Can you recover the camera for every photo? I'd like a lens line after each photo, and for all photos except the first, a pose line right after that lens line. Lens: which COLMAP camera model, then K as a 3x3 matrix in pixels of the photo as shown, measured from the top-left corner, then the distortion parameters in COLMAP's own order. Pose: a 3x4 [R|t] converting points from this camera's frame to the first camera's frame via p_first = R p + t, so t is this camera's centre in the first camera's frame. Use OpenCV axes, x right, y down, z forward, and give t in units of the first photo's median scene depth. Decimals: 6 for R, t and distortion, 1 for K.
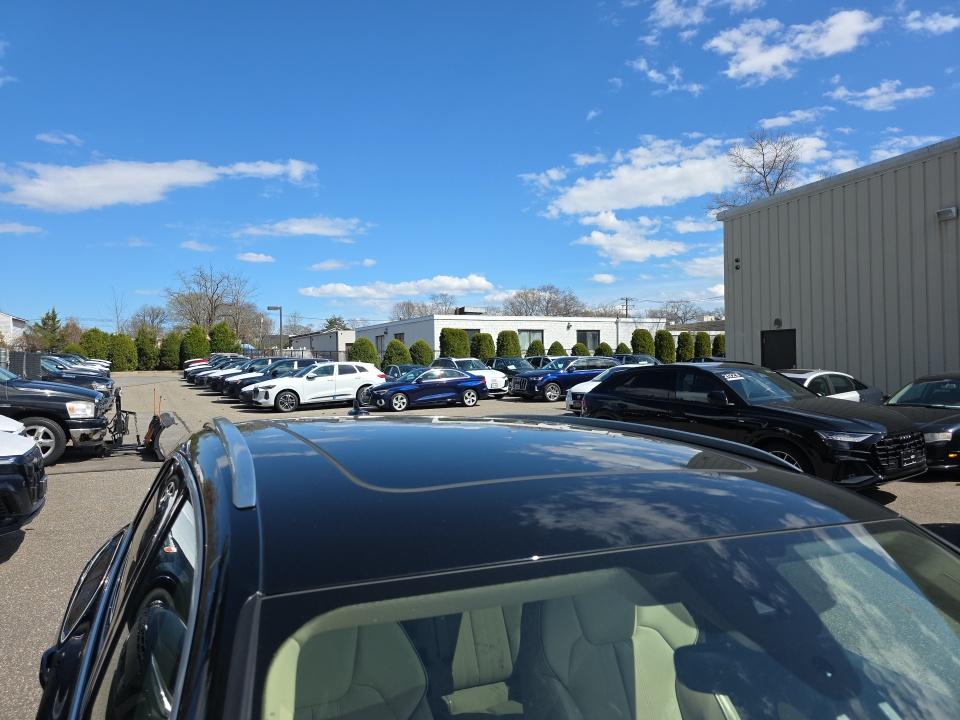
lens RADIAL K [[645.0, 0, 482.8], [0, 645.0, 394.5], [0, 0, 1]] dist [0.028822, -0.033249]
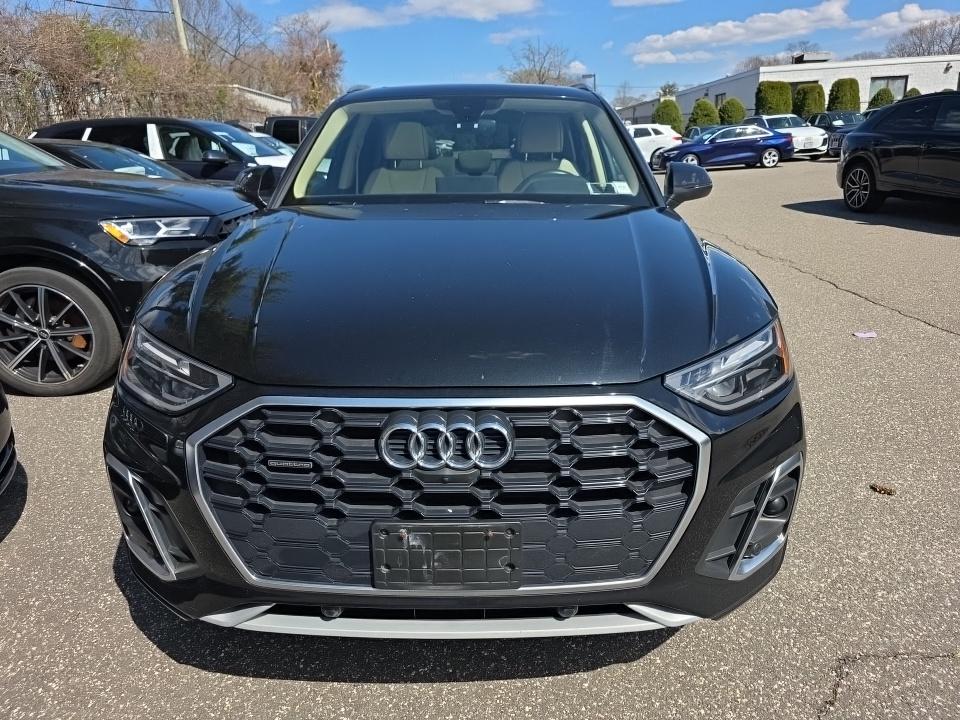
lens RADIAL K [[645.0, 0, 478.6], [0, 645.0, 367.5], [0, 0, 1]] dist [0.028822, -0.033249]
pose [[0.879300, 0.117512, -0.461543, 0.071388], [0.019881, 0.959182, 0.282091, 0.021088], [0.475853, -0.257219, 0.841072, -0.068763]]
